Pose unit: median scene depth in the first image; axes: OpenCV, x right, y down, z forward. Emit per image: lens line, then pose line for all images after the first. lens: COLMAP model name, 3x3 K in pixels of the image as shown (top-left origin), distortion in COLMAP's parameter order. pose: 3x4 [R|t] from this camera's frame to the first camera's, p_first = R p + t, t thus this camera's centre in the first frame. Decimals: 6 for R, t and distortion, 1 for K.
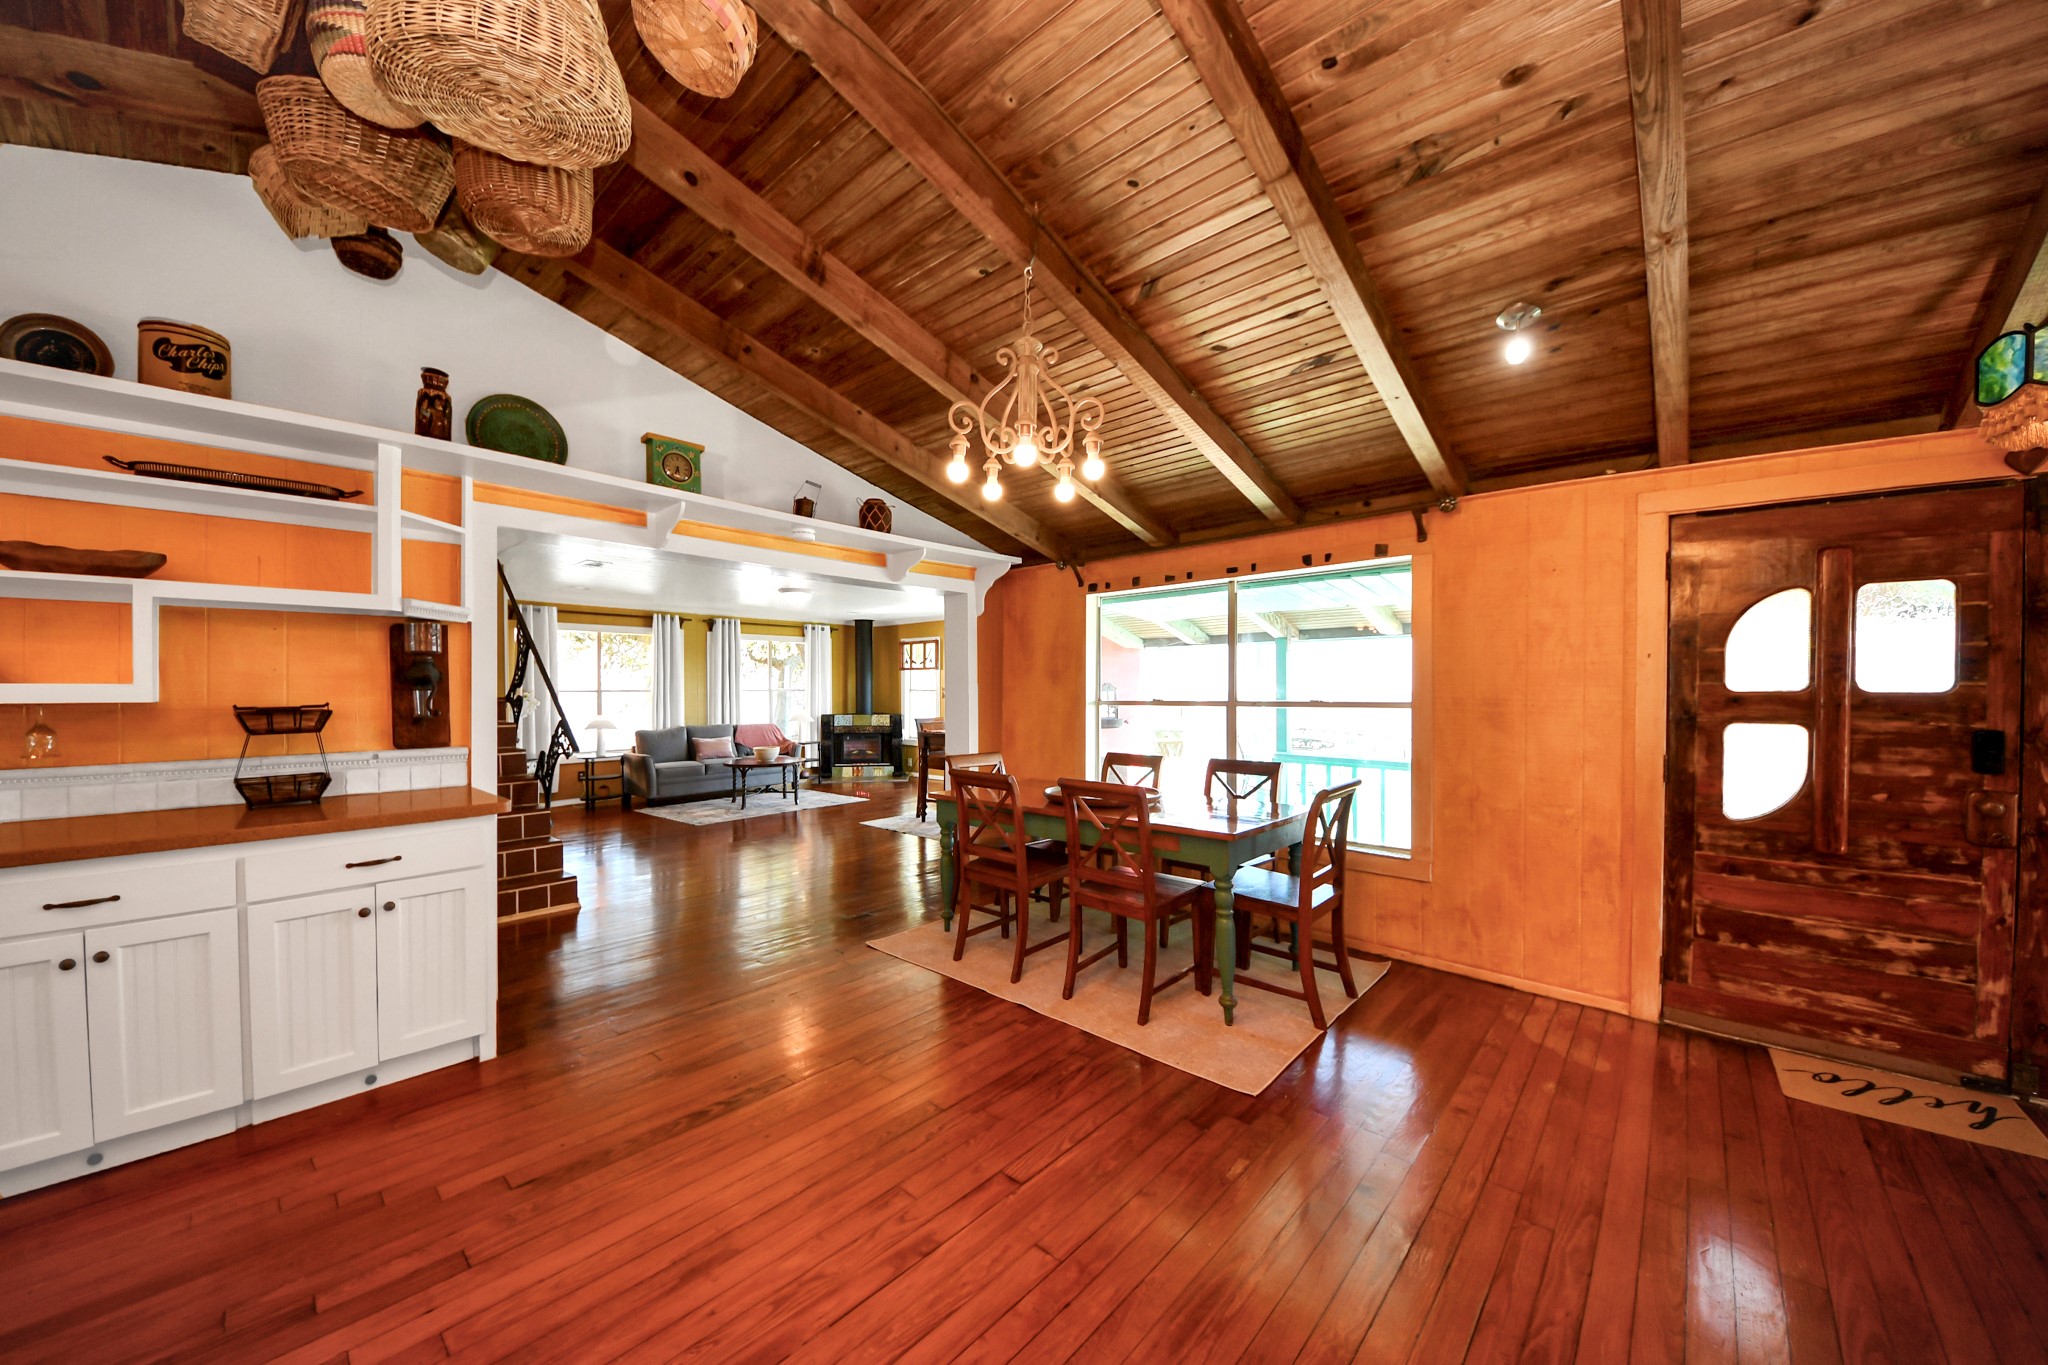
lens RADIAL K [[744.0, 0, 1038.3], [0, 744.0, 704.8], [0, 0, 1]] dist [-0.003952, -0.000537]
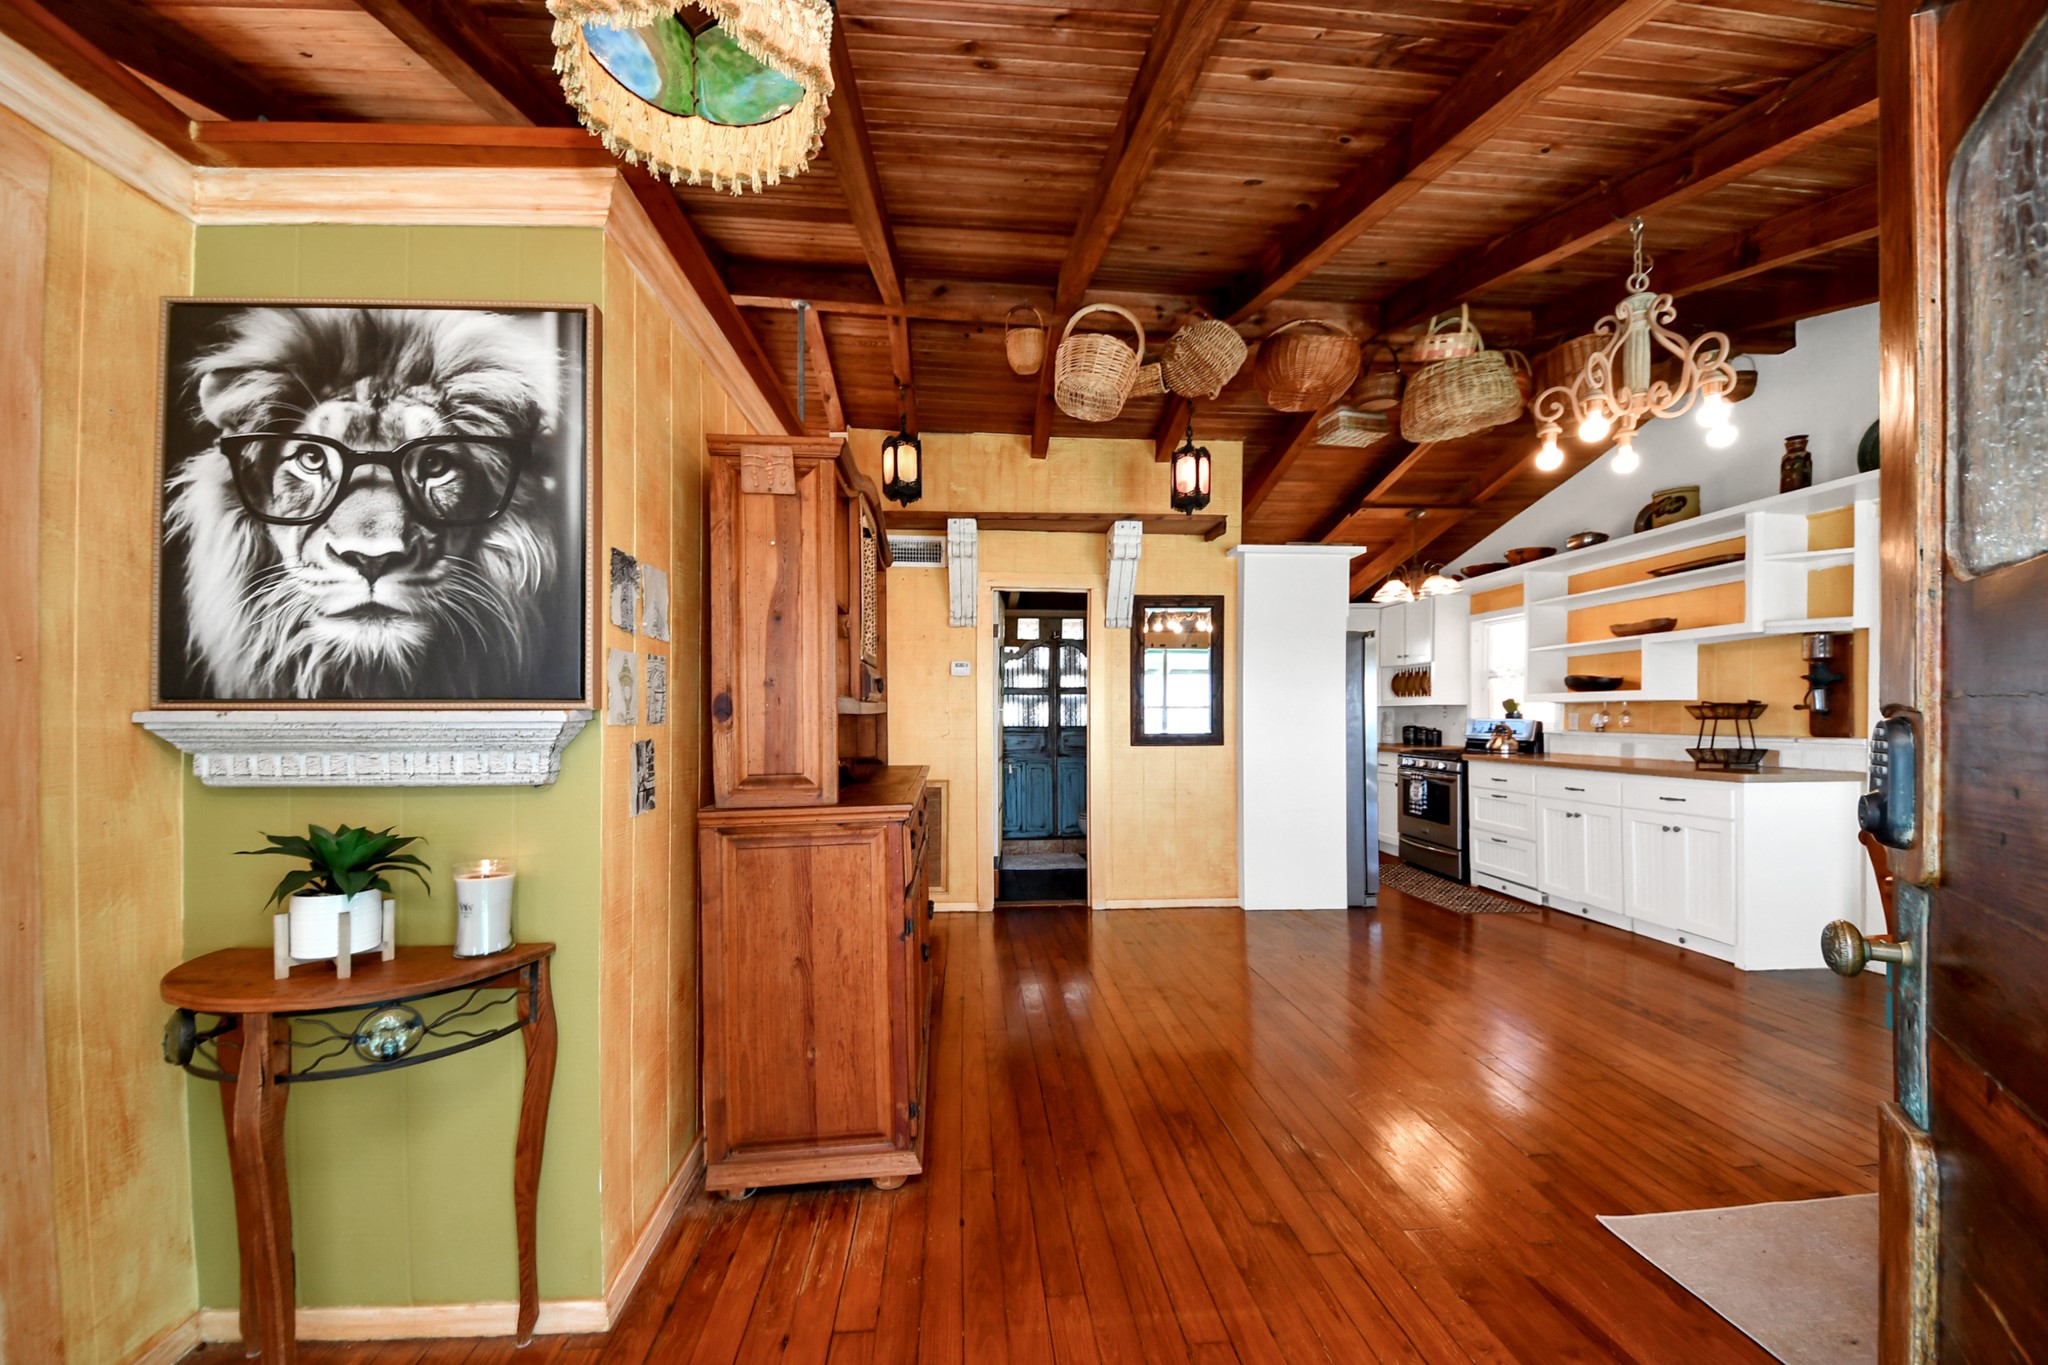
lens RADIAL K [[744.0, 0, 1027.0], [0, 744.0, 700.0], [0, 0, 1]] dist [-0.003952, -0.000537]
pose [[-0.655698, -0.005792, -0.755001, 1.081464], [-0.004821, 0.999982, -0.003485, 0.010164], [0.755008, 0.001354, -0.655714, 0.892395]]
